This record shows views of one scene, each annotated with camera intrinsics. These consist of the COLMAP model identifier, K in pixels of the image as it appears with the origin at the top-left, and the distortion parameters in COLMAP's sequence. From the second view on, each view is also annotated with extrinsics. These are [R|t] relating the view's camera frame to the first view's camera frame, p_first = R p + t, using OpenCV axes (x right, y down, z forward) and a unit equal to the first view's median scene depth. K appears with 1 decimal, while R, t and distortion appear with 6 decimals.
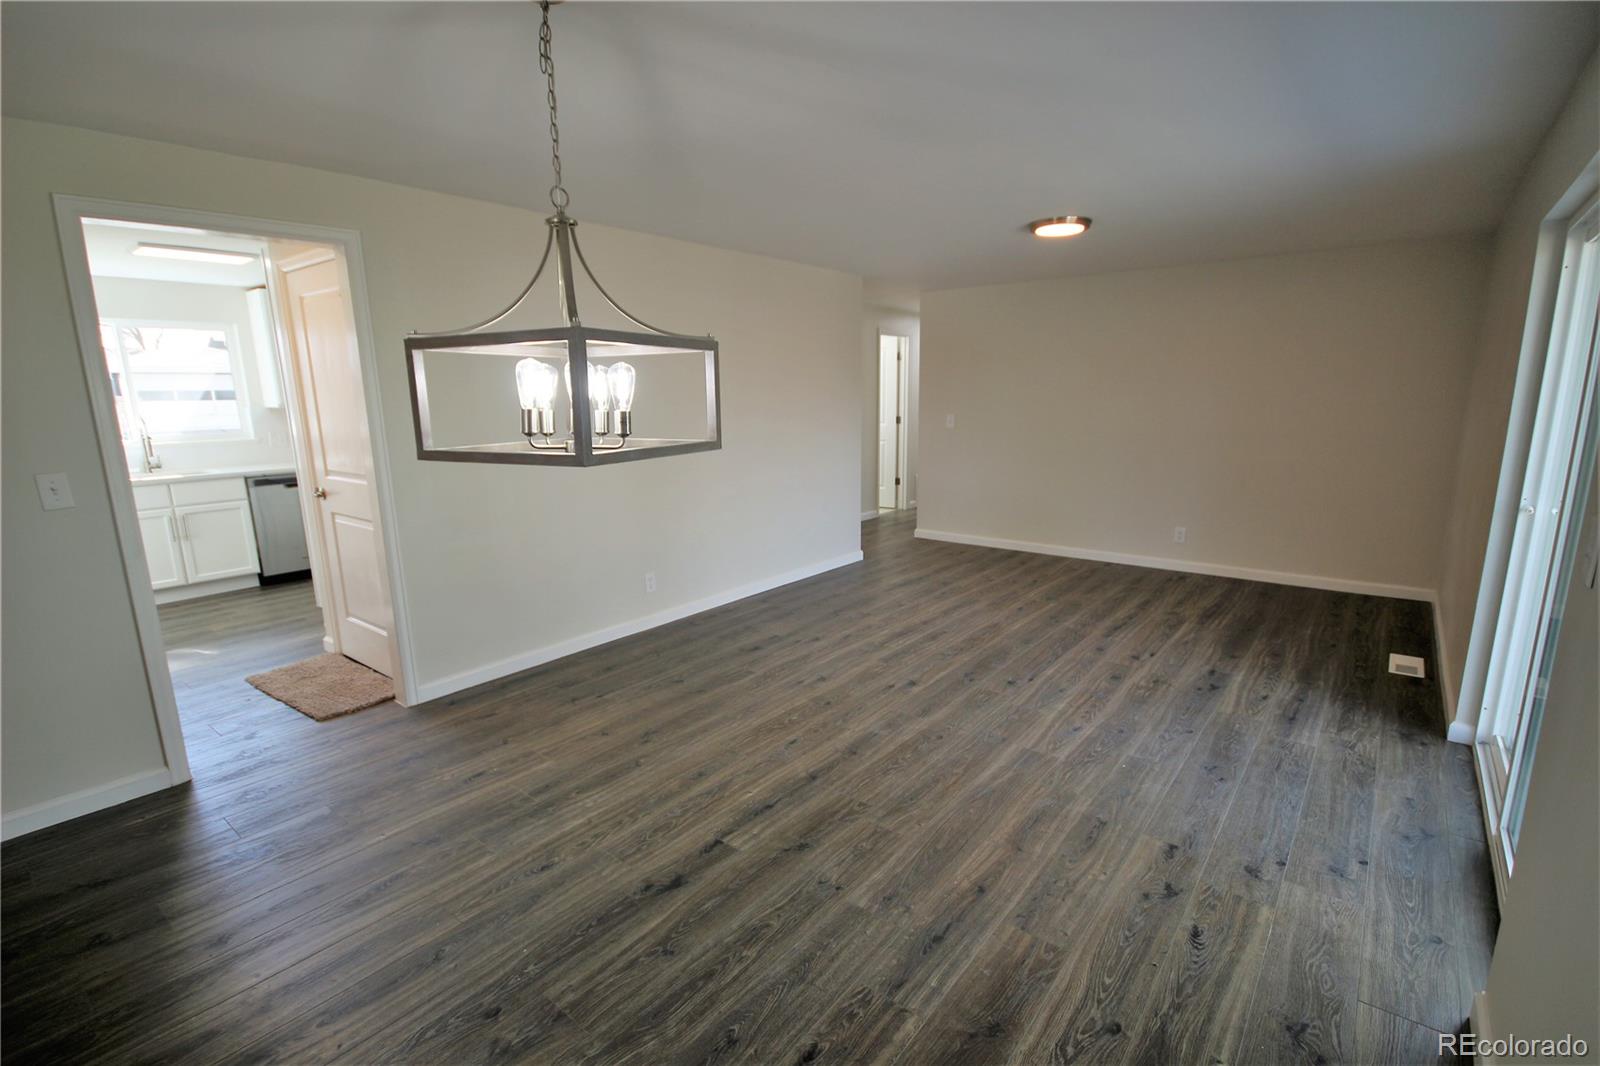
lens RADIAL K [[736.7, 0, 787.5], [0, 736.7, 552.6], [0, 0, 1]] dist [0.006847, -0.011479]
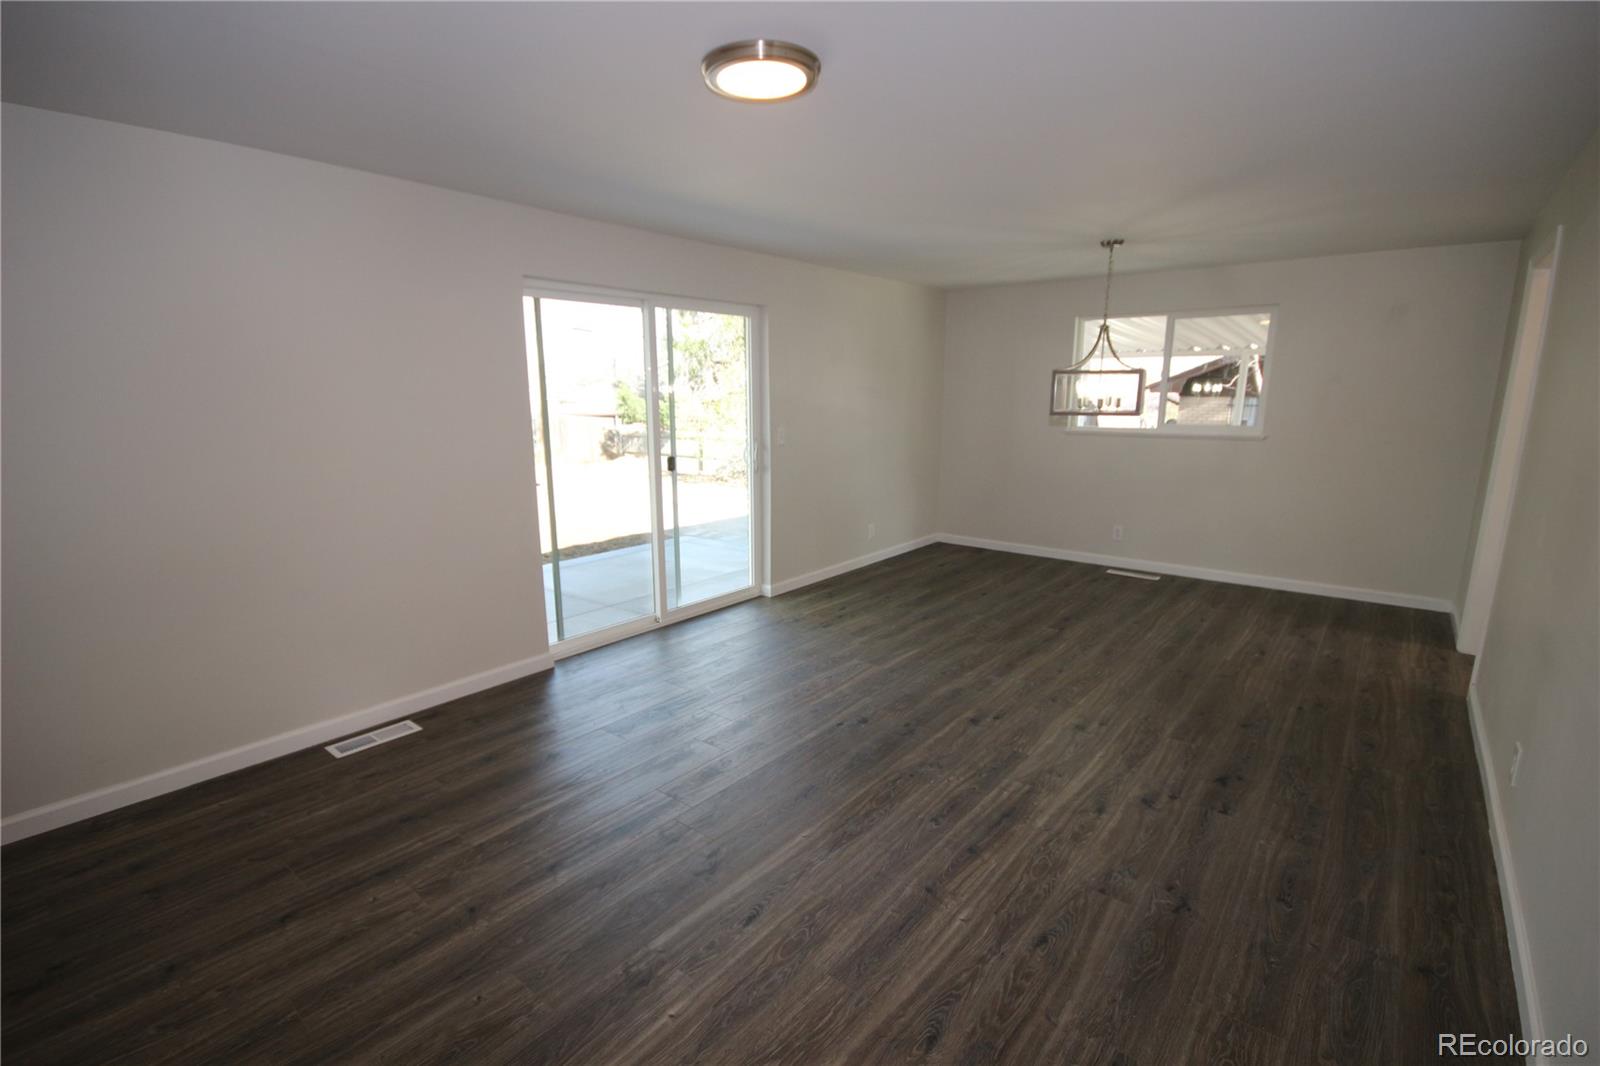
lens RADIAL K [[736.7, 0, 787.5], [0, 736.7, 552.6], [0, 0, 1]] dist [0.006847, -0.011479]
pose [[-0.999862, 0.014489, 0.008143, 0.397153], [0.016562, 0.909616, 0.415119, -0.395119], [-0.001392, 0.415197, -0.909731, 1.779669]]
